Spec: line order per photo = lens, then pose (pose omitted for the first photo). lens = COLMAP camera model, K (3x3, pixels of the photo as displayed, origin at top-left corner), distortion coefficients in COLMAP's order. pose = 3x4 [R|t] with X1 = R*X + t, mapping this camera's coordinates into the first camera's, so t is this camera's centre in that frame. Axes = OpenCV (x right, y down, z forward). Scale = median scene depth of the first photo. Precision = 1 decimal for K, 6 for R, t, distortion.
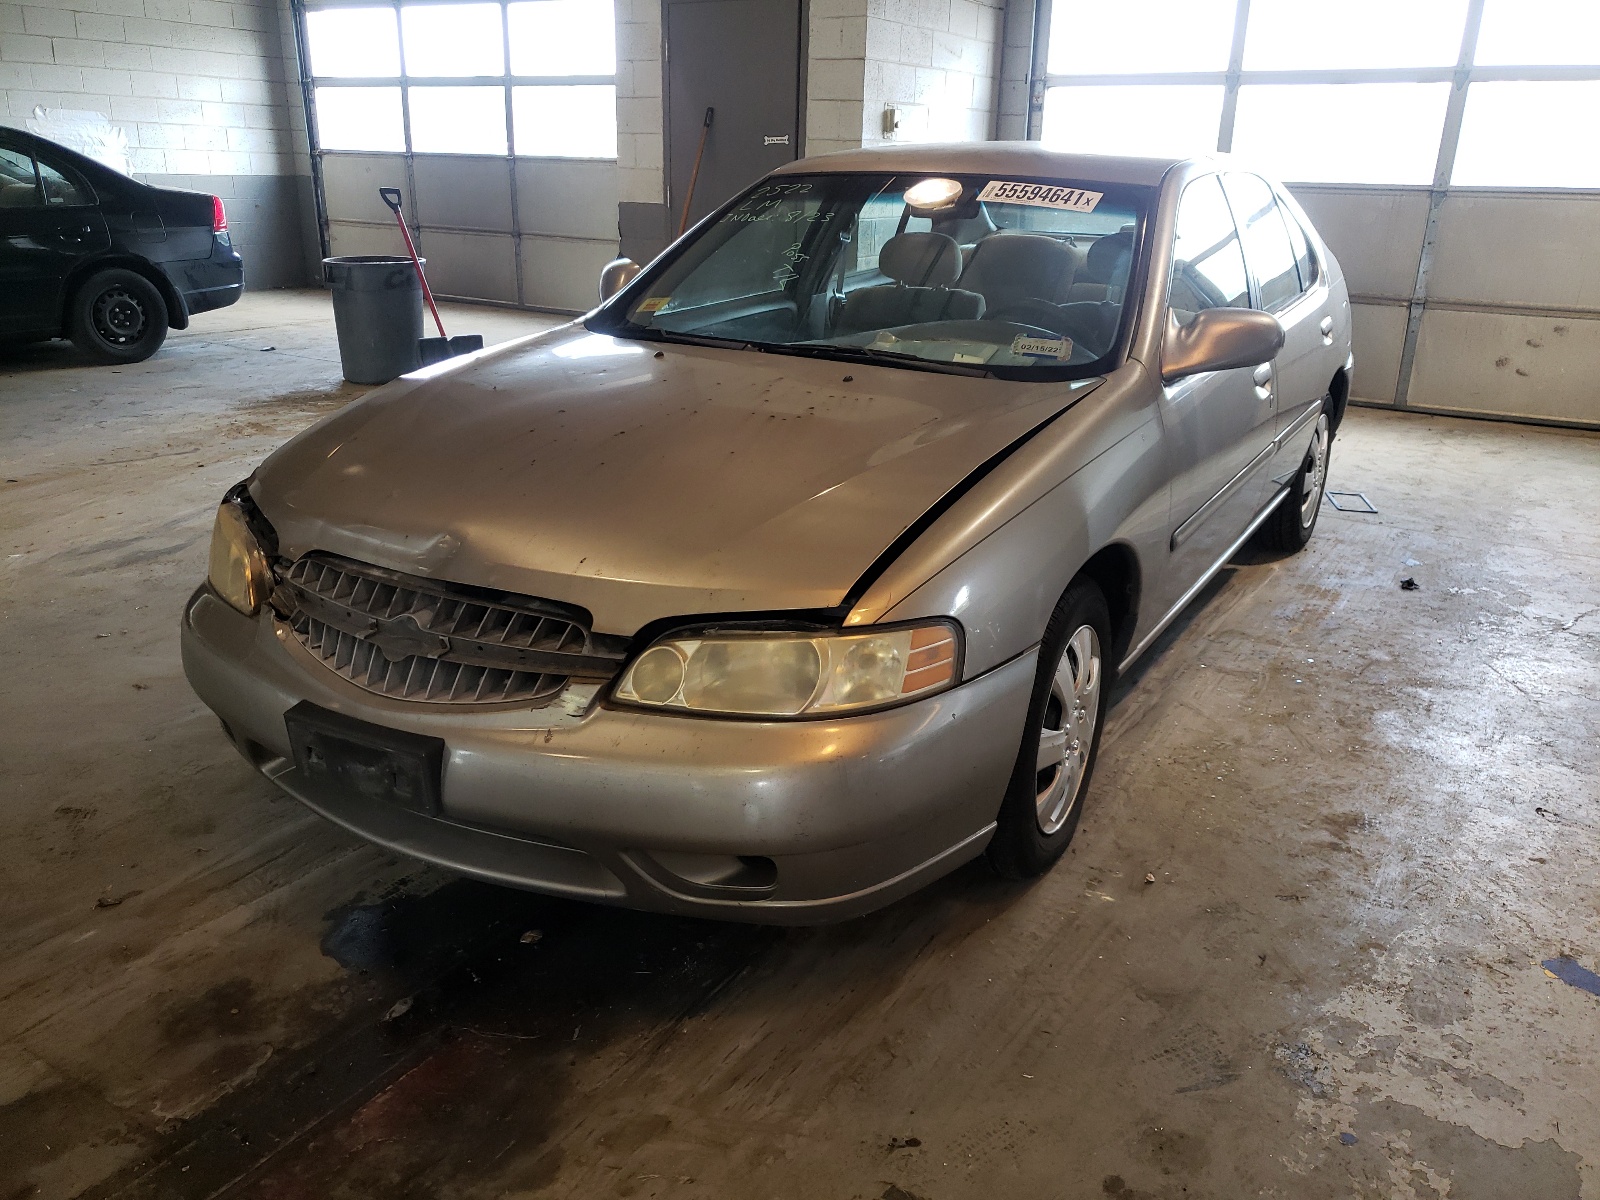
lens RADIAL K [[1299.4, 0, 812.3], [0, 1299.4, 601.7], [0, 0, 1]] dist [0.038879, -0.010512]
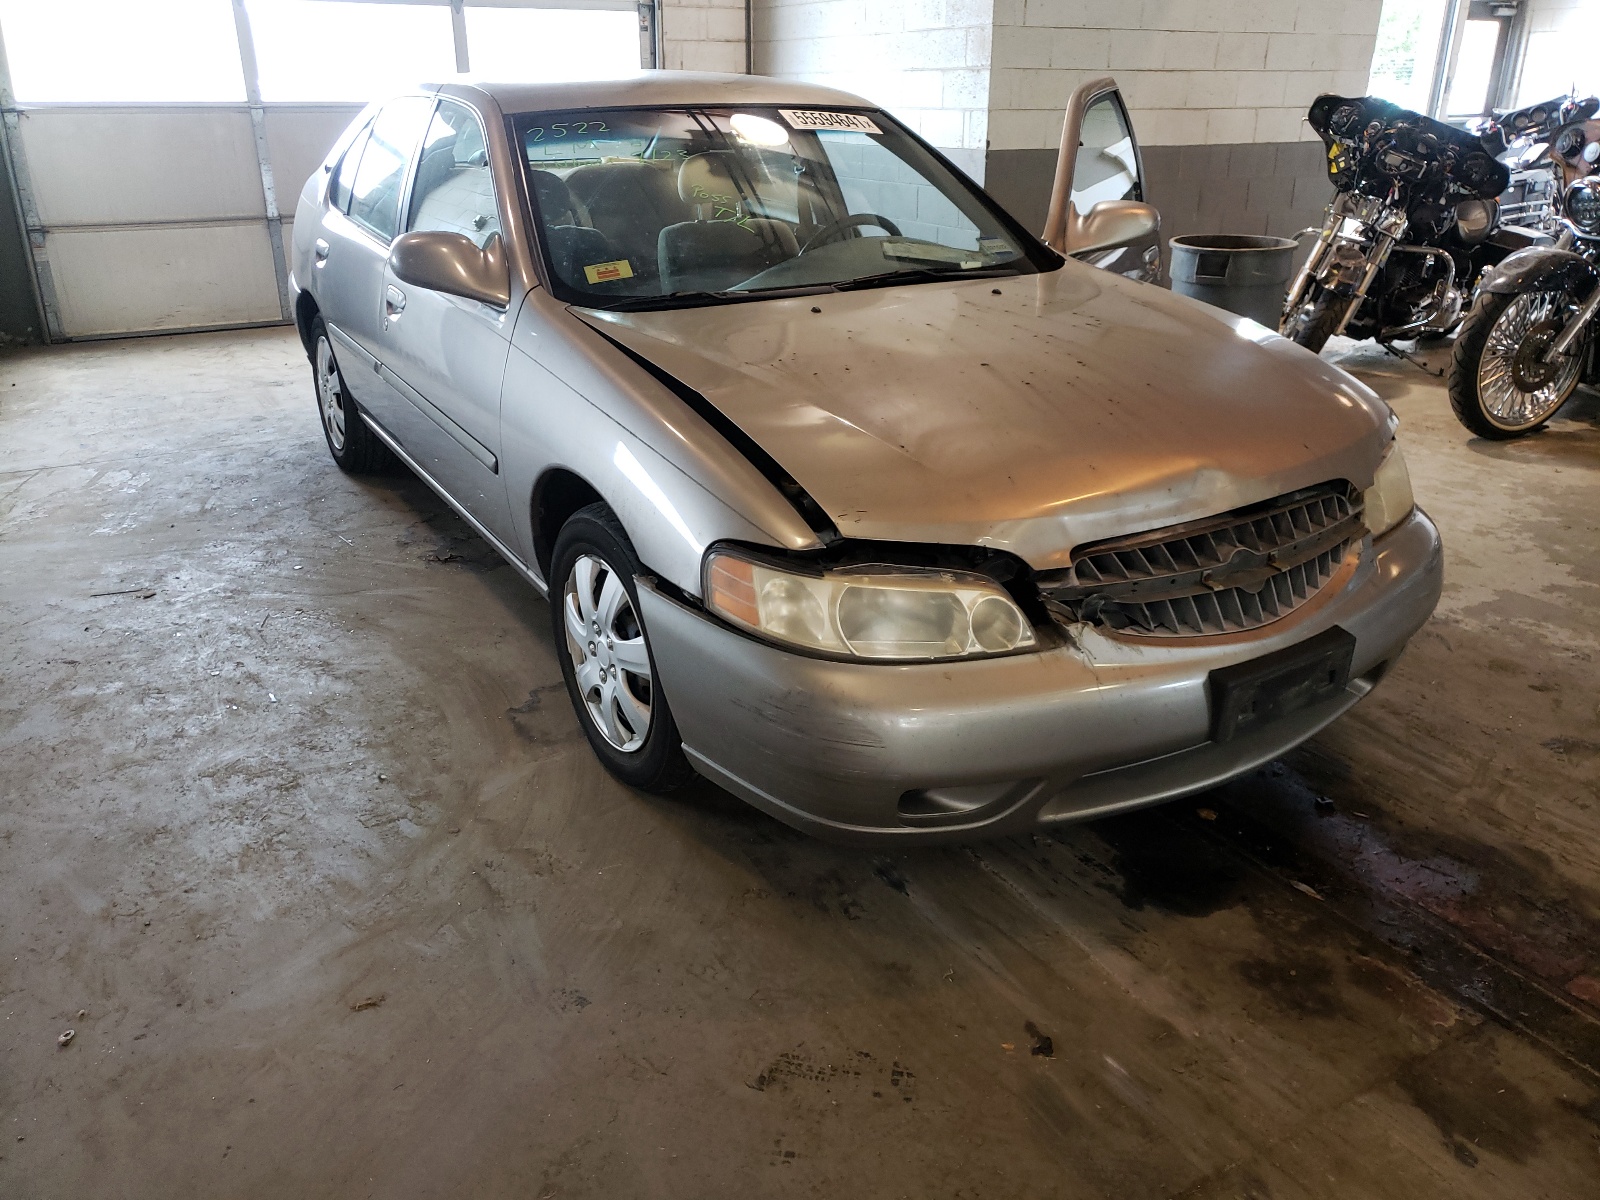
lens RADIAL K [[1299.4, 0, 794.7], [0, 1299.4, 589.6], [0, 0, 1]] dist [0.038879, -0.010512]
pose [[0.478547, -0.342268, 0.808607, -1.225318], [0.299342, 0.929326, 0.216210, -0.267660], [-0.825462, 0.138584, 0.547182, 0.673140]]
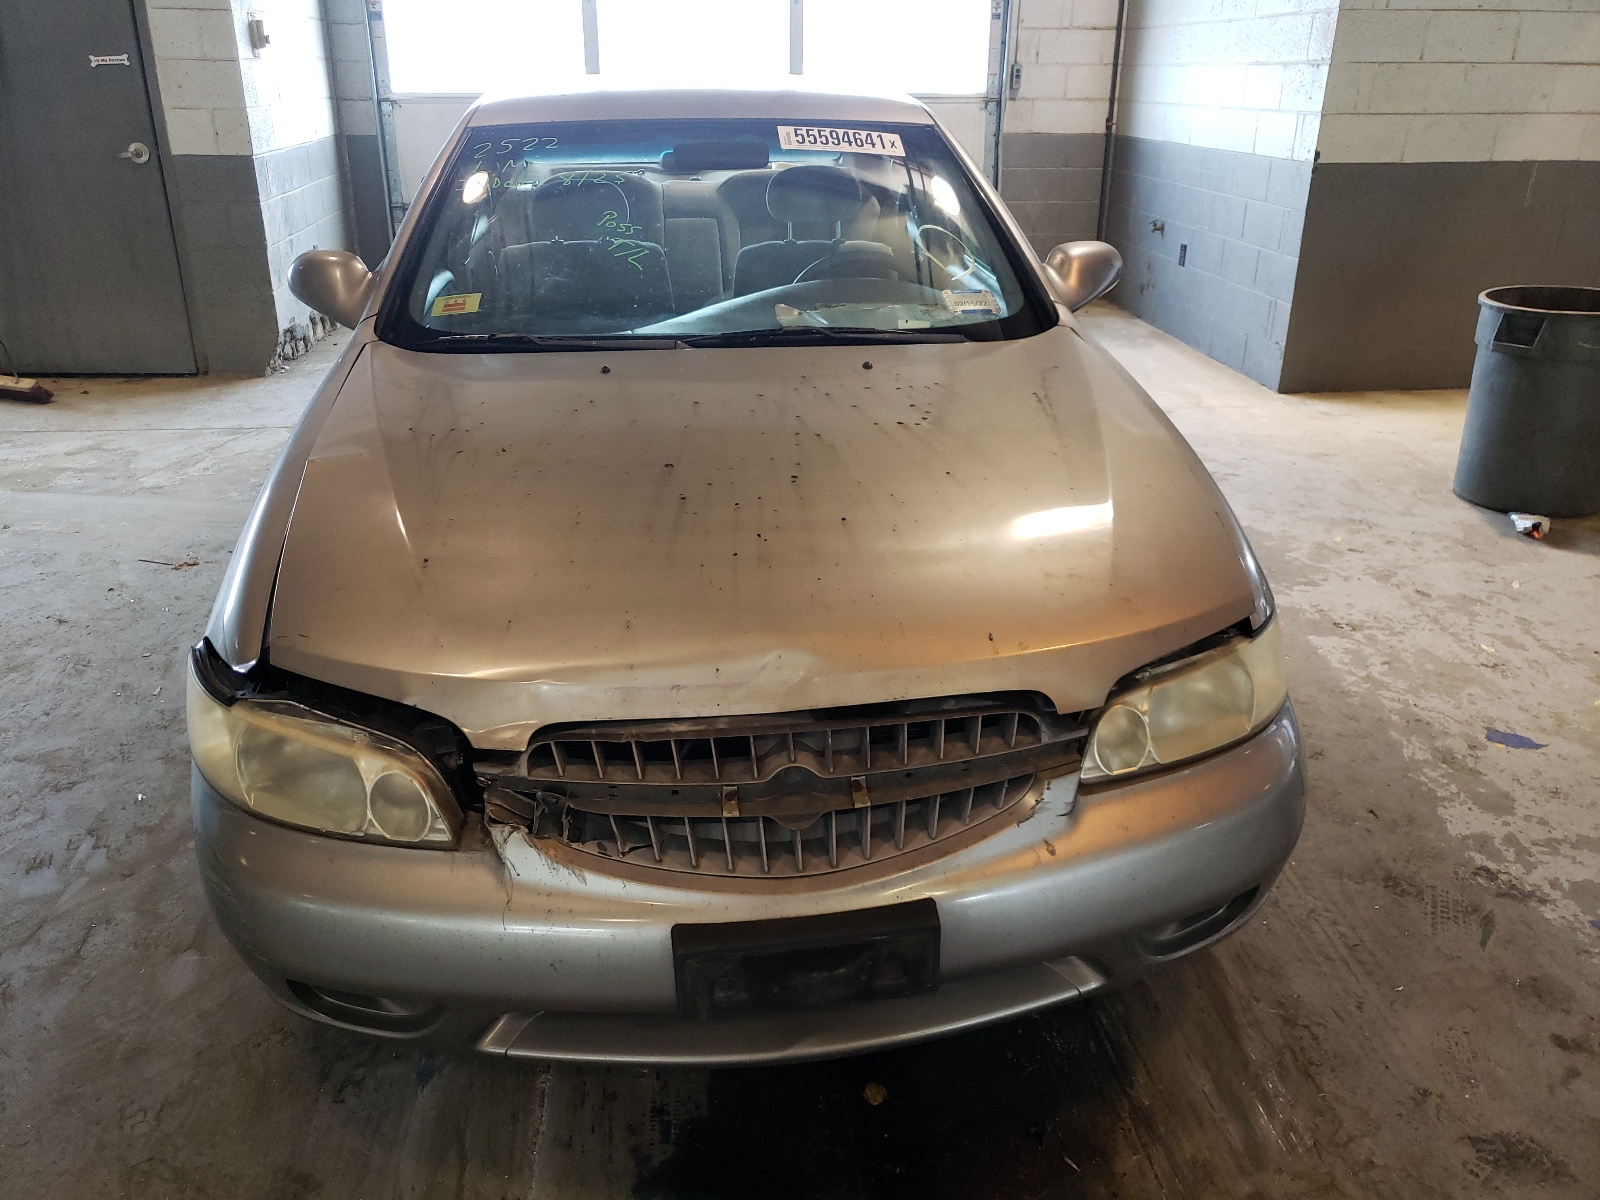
lens RADIAL K [[1299.4, 0, 782.4], [0, 1299.4, 608.7], [0, 0, 1]] dist [0.038879, -0.010512]
pose [[0.792455, -0.255703, 0.553743, -0.659732], [0.213165, 0.966737, 0.141354, -0.174388], [-0.571468, 0.006022, 0.820602, 0.348313]]
